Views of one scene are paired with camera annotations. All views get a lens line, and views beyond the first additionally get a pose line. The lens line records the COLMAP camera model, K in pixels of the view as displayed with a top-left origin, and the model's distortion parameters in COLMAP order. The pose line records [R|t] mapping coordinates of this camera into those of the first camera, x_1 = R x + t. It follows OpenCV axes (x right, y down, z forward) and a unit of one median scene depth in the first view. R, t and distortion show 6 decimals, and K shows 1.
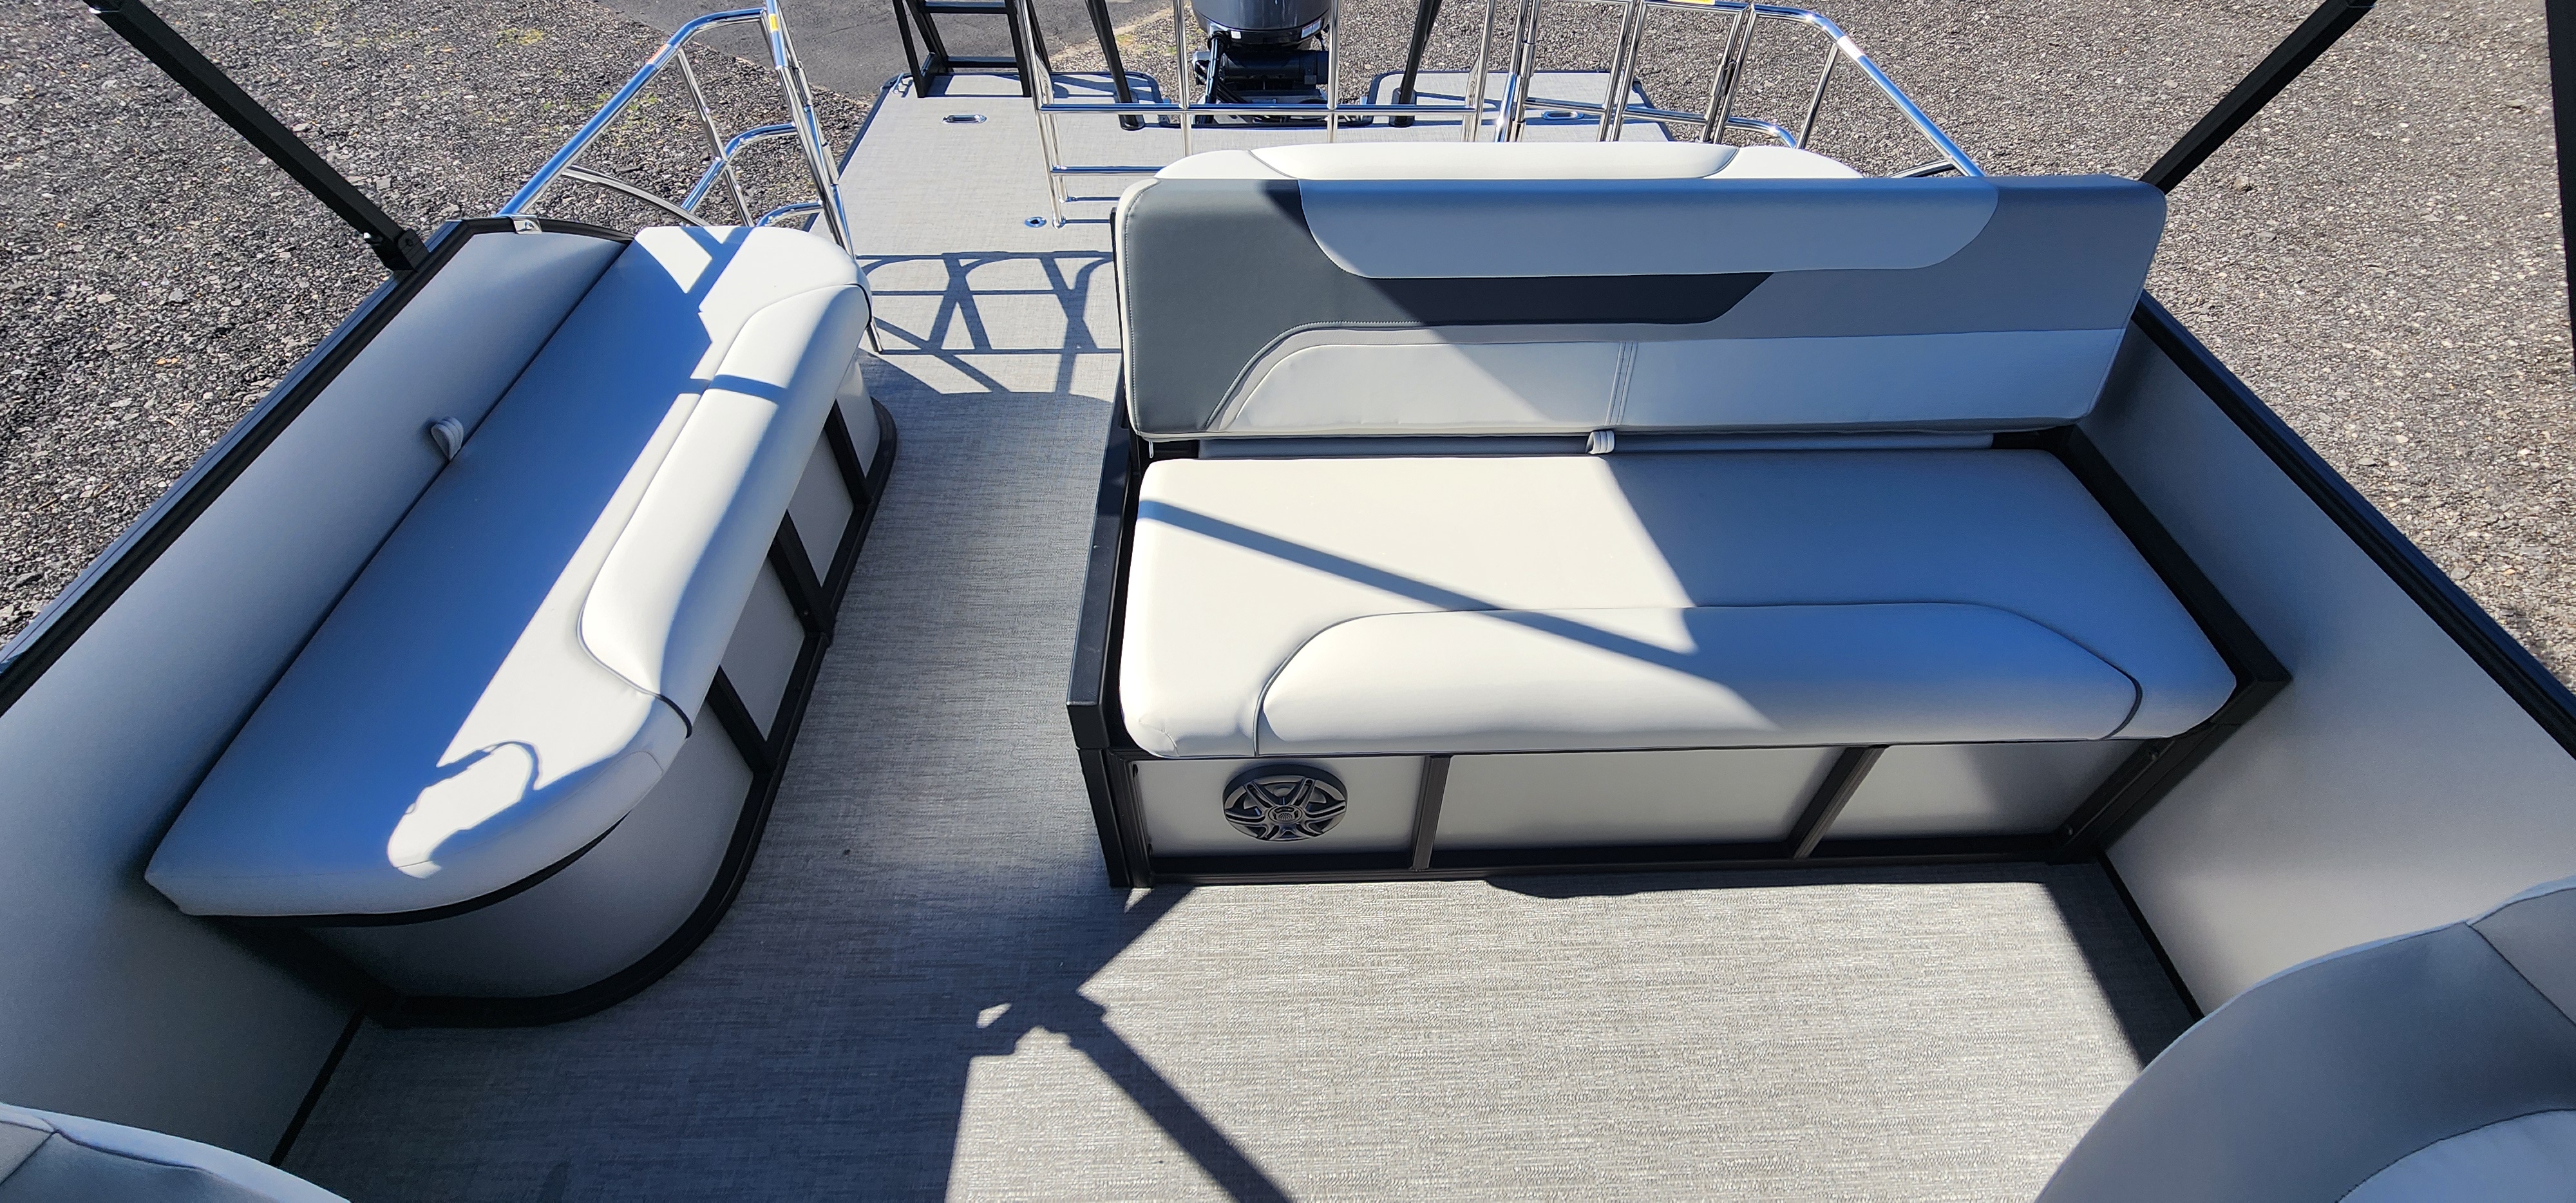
lens RADIAL K [[1055.4, 0, 1305.3], [0, 1055.4, 603.3], [0, 0, 1]] dist [0.000518, 0.000673]
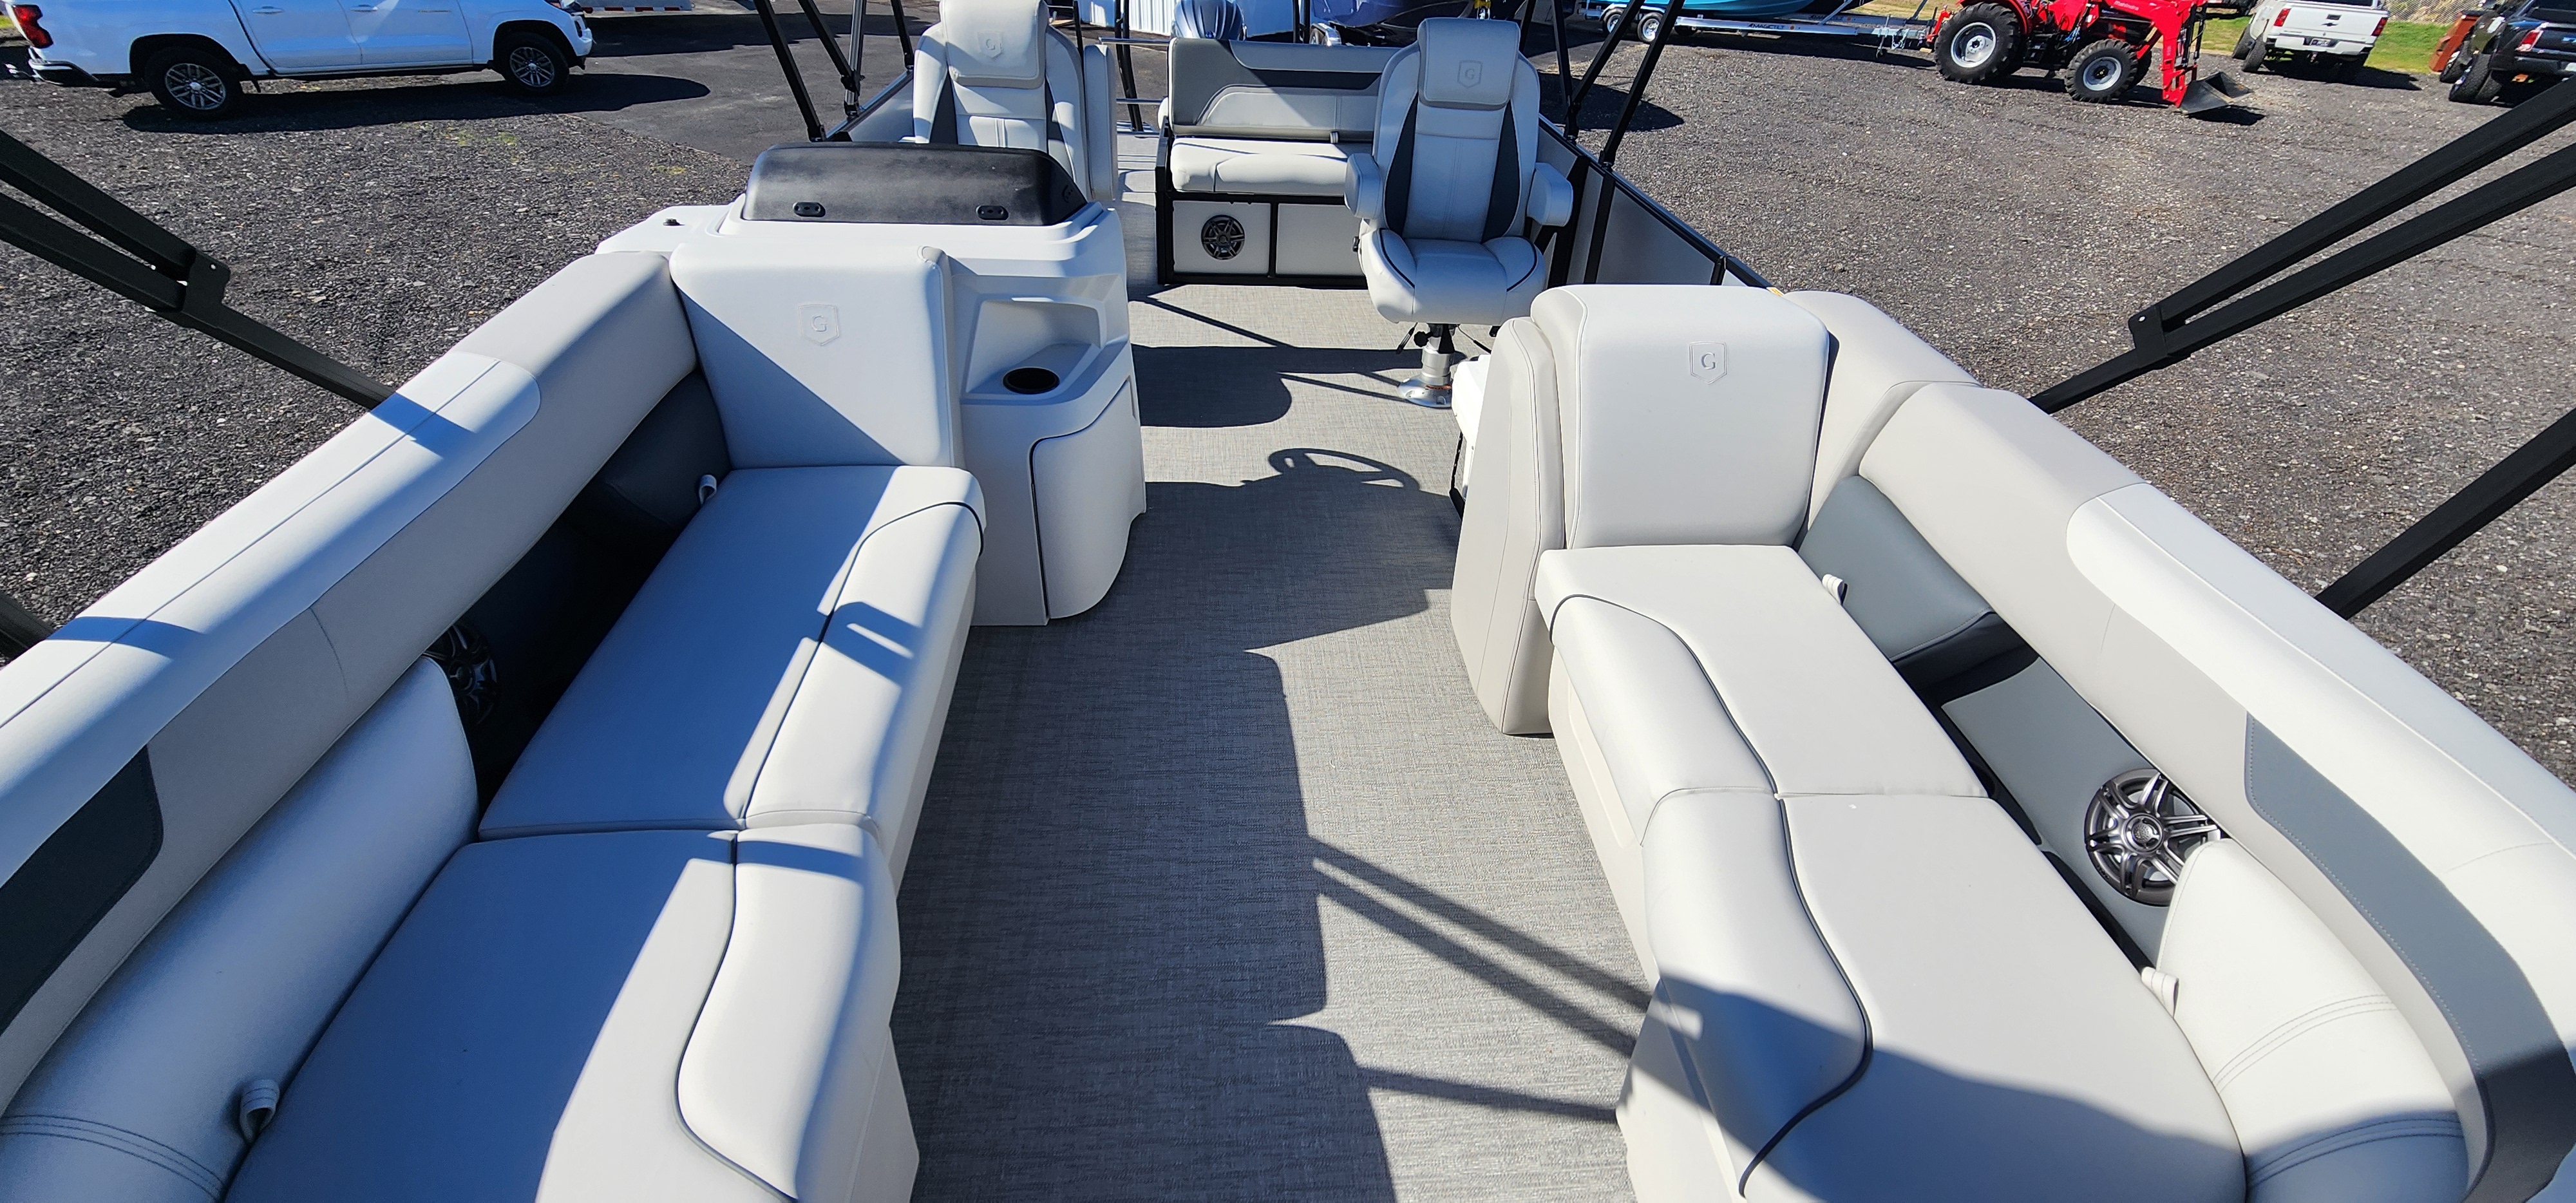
lens RADIAL K [[1055.4, 0, 1305.3], [0, 1055.4, 603.3], [0, 0, 1]] dist [0.000518, 0.000673]
pose [[0.997866, 0.001543, 0.065280, 0.018114], [0.011976, 0.978437, -0.206197, 1.564565], [-0.064191, 0.206539, 0.976330, -1.430893]]
